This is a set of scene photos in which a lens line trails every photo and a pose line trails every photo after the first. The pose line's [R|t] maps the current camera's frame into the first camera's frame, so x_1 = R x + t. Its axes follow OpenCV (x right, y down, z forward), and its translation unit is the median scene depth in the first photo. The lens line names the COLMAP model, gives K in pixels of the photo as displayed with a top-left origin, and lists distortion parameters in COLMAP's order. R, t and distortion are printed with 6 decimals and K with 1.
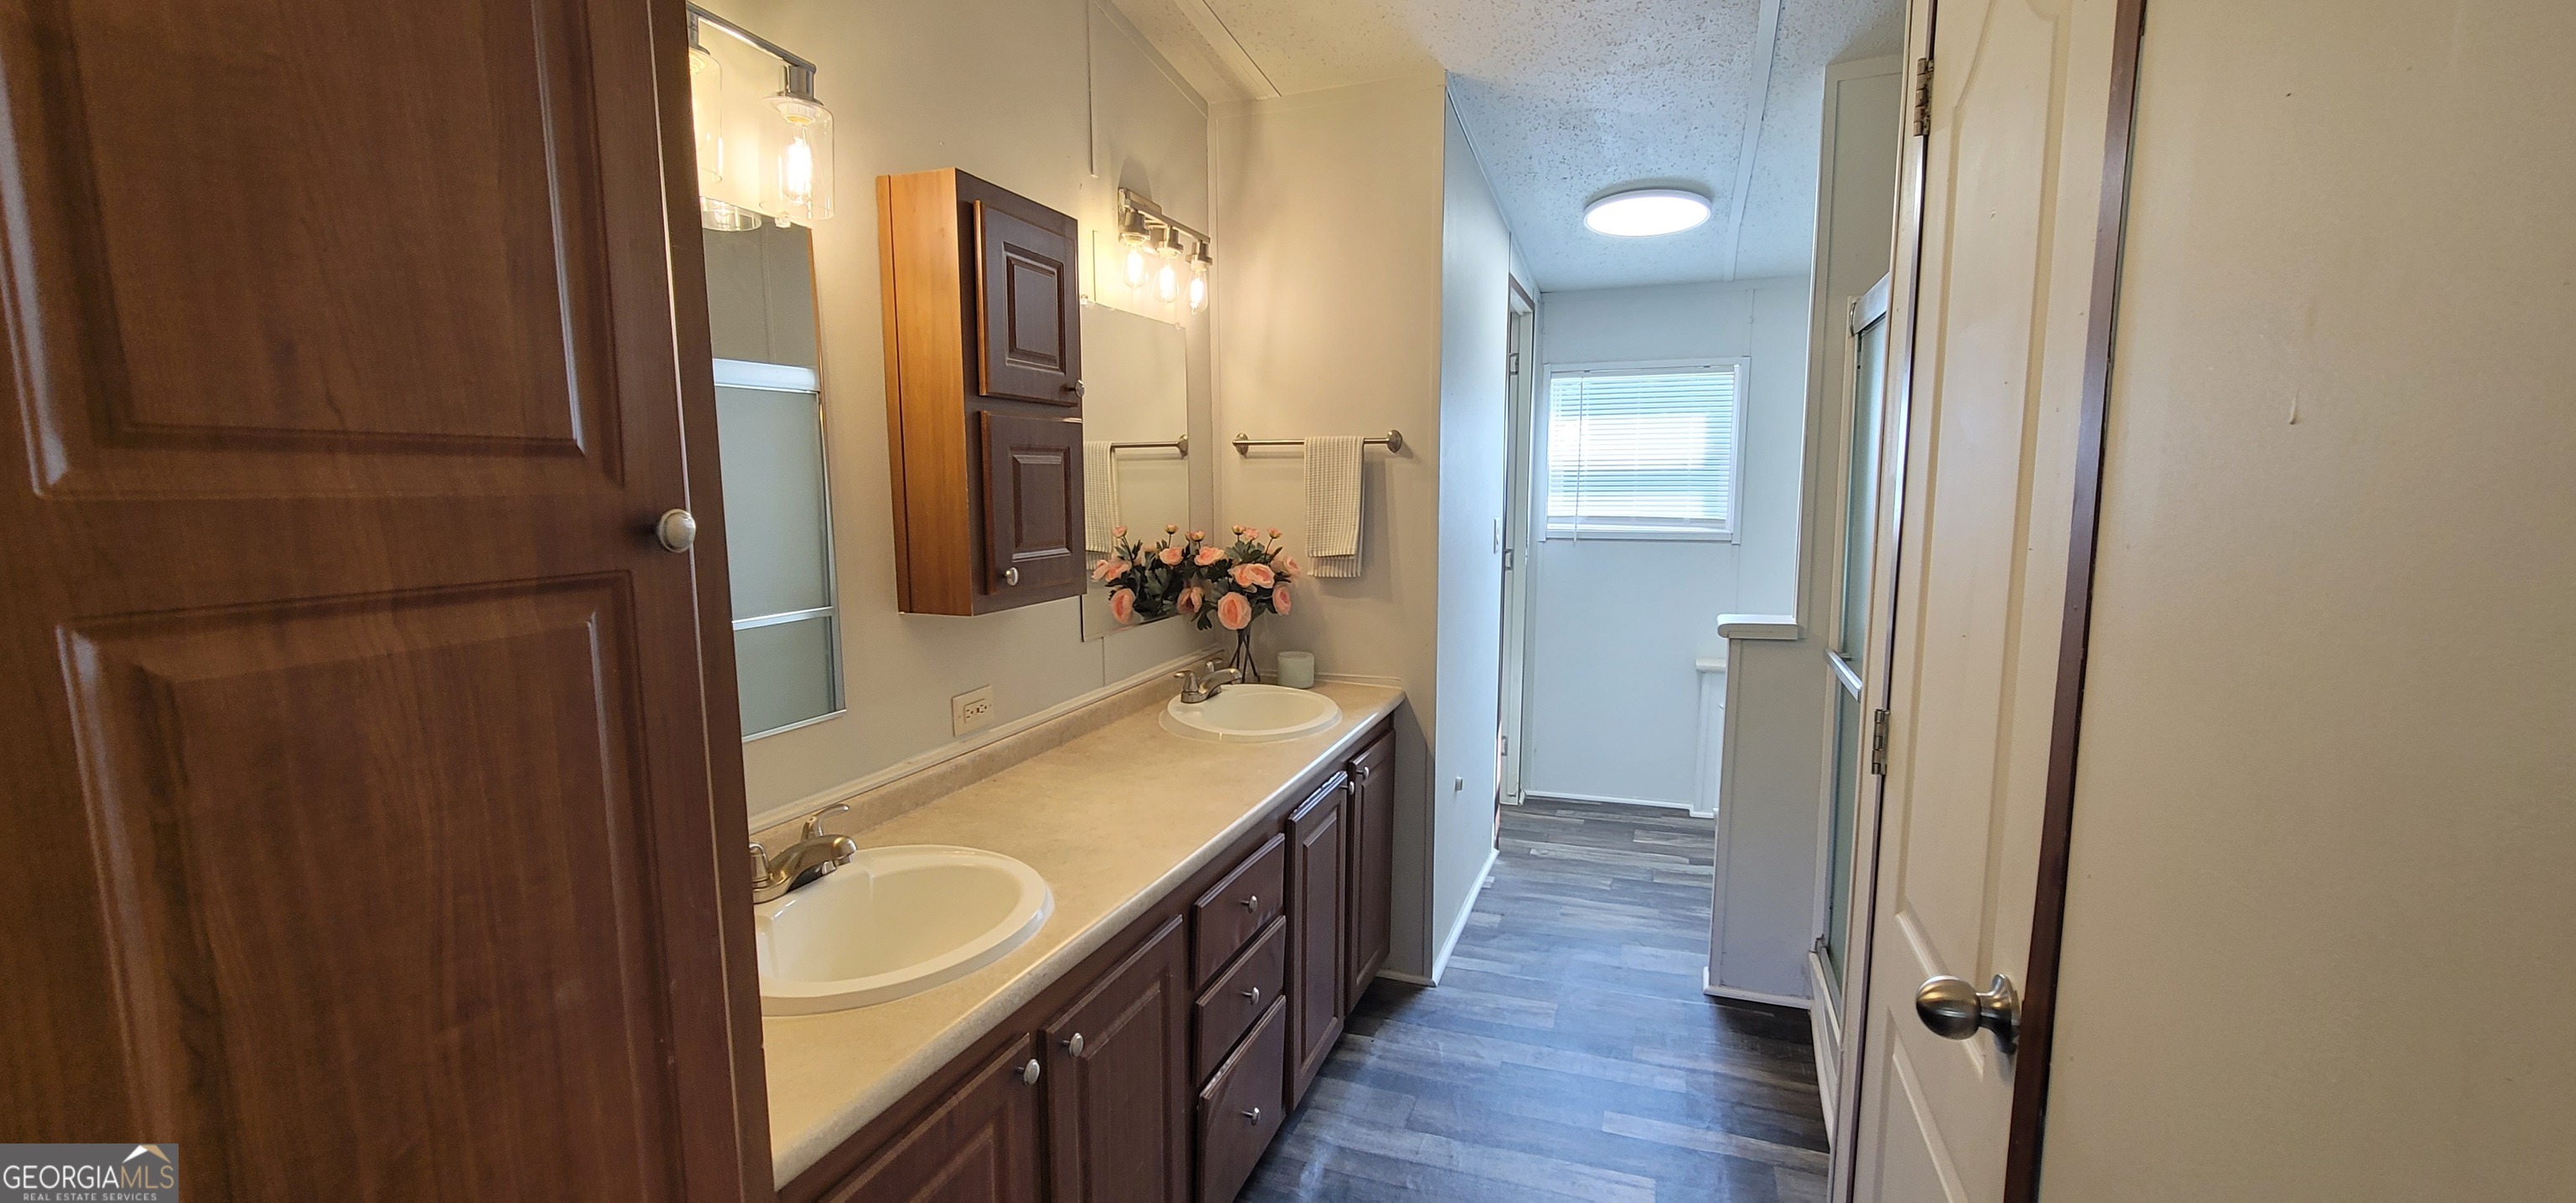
lens RADIAL K [[1051.8, 0, 1291.7], [0, 1051.8, 625.3], [0, 0, 1]] dist [-0.009221, 0.004801]
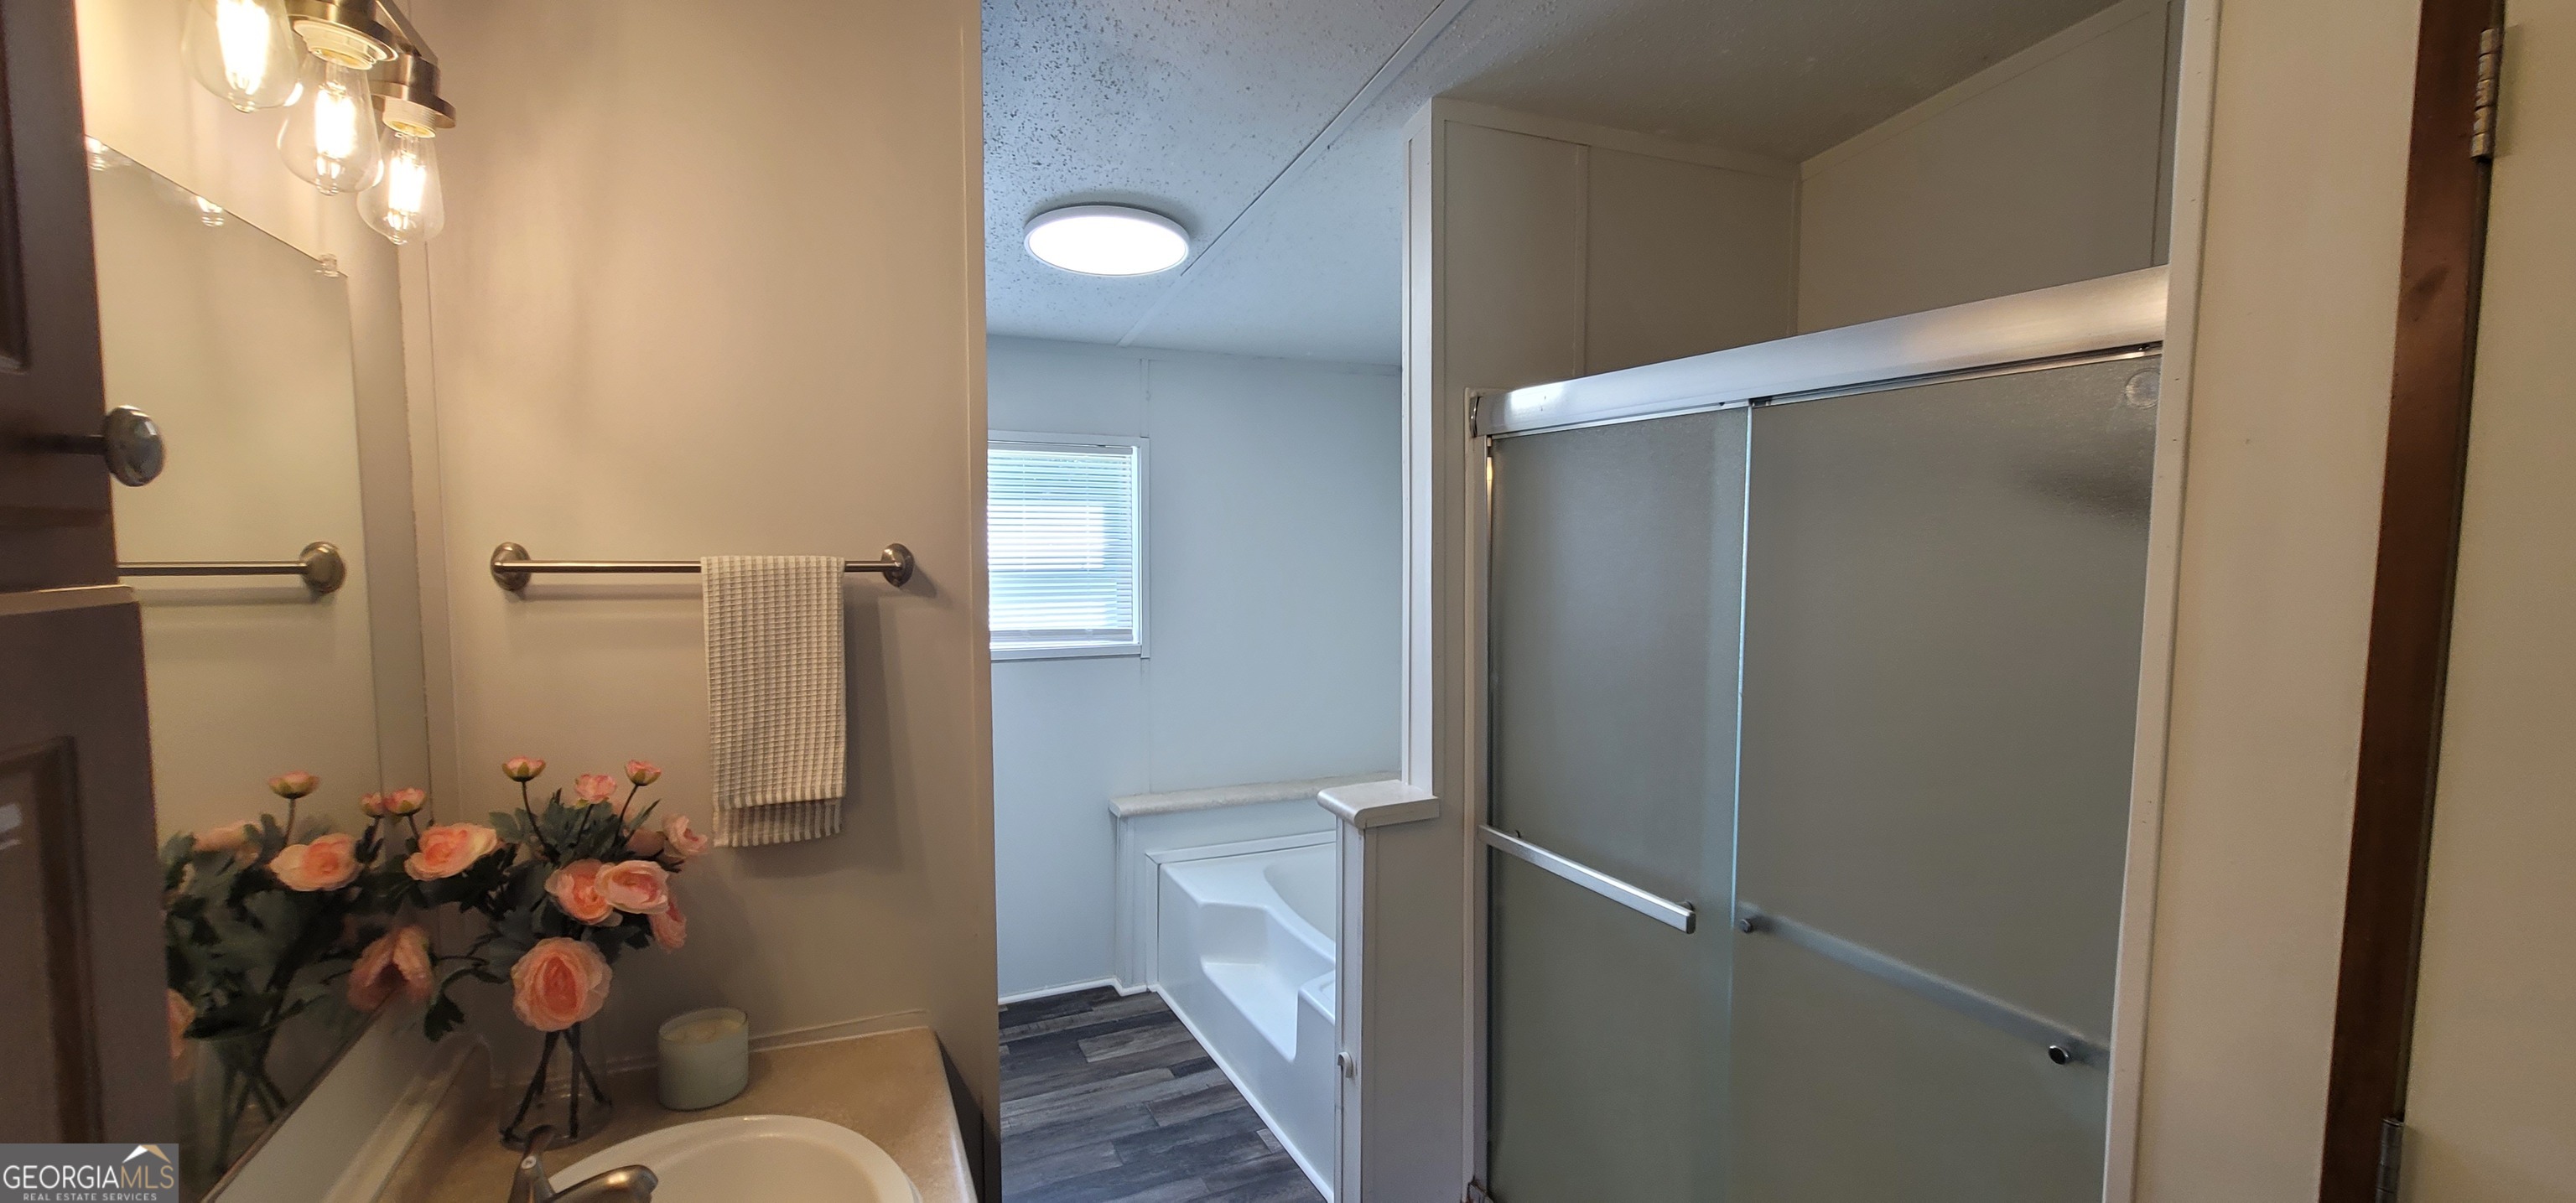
lens RADIAL K [[1051.8, 0, 1291.7], [0, 1051.8, 625.3], [0, 0, 1]] dist [-0.009221, 0.004801]
pose [[0.708021, -0.048349, 0.704534, -0.128177], [0.088342, 0.995881, -0.020436, -0.114373], [-0.700644, 0.076709, 0.709376, 0.481068]]
